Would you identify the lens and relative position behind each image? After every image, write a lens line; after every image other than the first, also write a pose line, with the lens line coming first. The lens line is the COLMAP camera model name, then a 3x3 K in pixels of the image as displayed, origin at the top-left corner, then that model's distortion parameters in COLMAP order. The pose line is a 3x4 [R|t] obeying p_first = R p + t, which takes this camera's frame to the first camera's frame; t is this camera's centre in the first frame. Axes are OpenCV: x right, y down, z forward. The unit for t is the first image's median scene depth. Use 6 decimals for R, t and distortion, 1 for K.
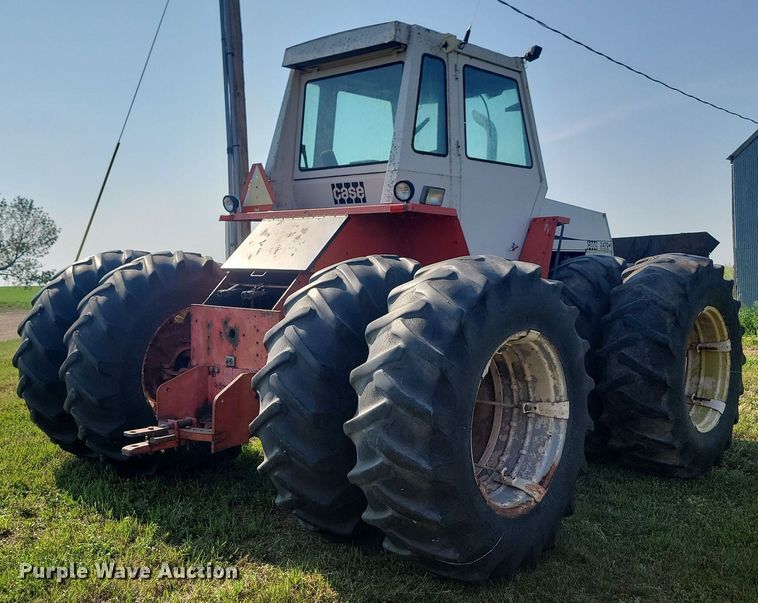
lens RADIAL K [[849.7, 0, 360.6], [0, 849.7, 297.8], [0, 0, 1]] dist [0.104173, 0.000000]
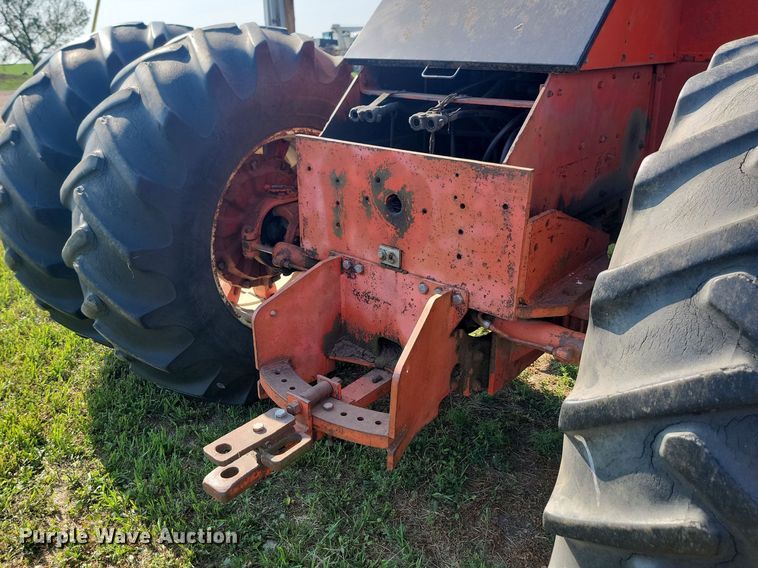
lens RADIAL K [[603.1, 0, 379.5], [0, 603.1, 291.8], [0, 0, 1]] dist [0.044943, -0.023958]
pose [[0.997840, -0.024375, 0.060999, -0.171913], [0.002199, 0.940478, 0.339847, -0.027442], [-0.065652, -0.338979, 0.938500, 0.618400]]
